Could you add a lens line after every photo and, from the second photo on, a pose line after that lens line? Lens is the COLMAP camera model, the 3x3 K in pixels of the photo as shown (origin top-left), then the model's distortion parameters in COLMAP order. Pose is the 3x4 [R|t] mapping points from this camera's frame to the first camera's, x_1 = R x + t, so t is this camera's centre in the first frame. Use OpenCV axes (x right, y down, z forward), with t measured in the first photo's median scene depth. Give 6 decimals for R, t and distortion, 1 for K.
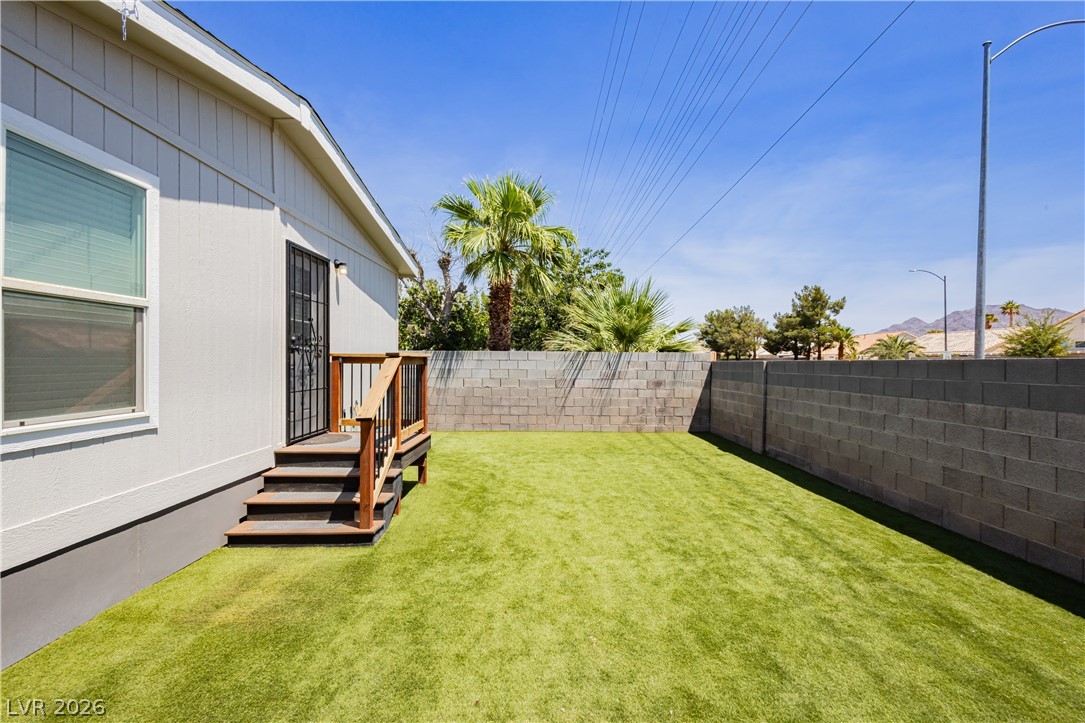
lens RADIAL K [[495.2, 0, 542.5], [0, 495.2, 361.5], [0, 0, 1]] dist [0.005388, 0.000028]
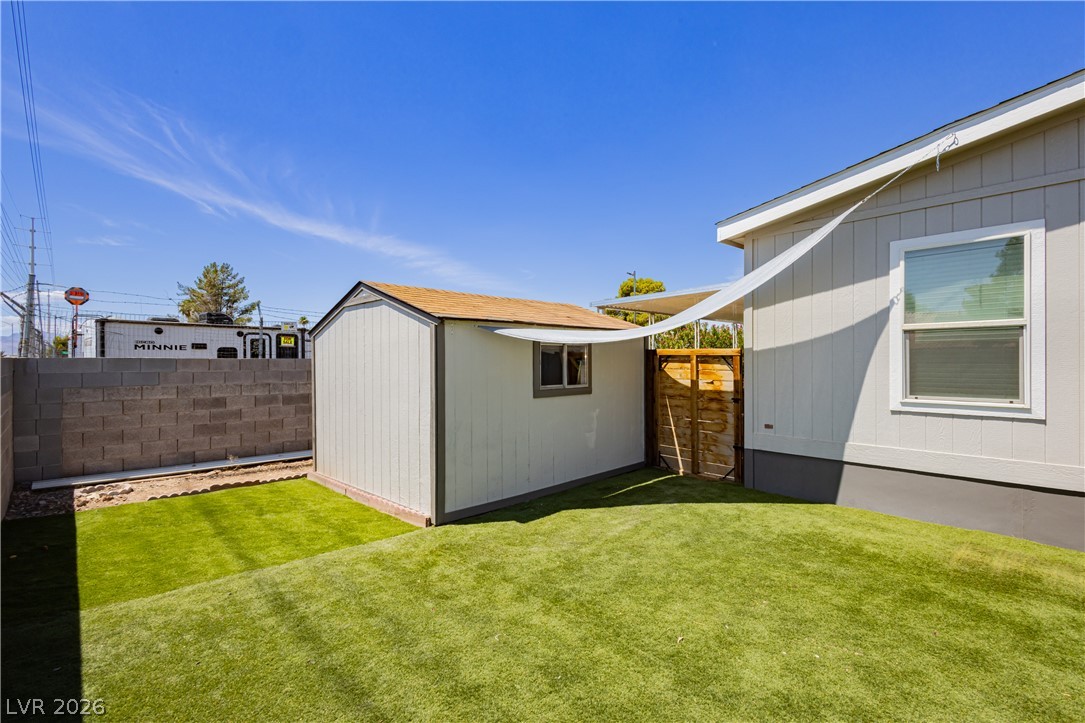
lens RADIAL K [[495.2, 0, 542.5], [0, 495.2, 361.5], [0, 0, 1]] dist [0.005388, 0.000028]
pose [[-0.724216, -0.008026, -0.689526, 0.607705], [-0.005408, 0.999968, -0.005960, 0.001289], [0.689552, -0.000588, -0.724236, 0.632815]]
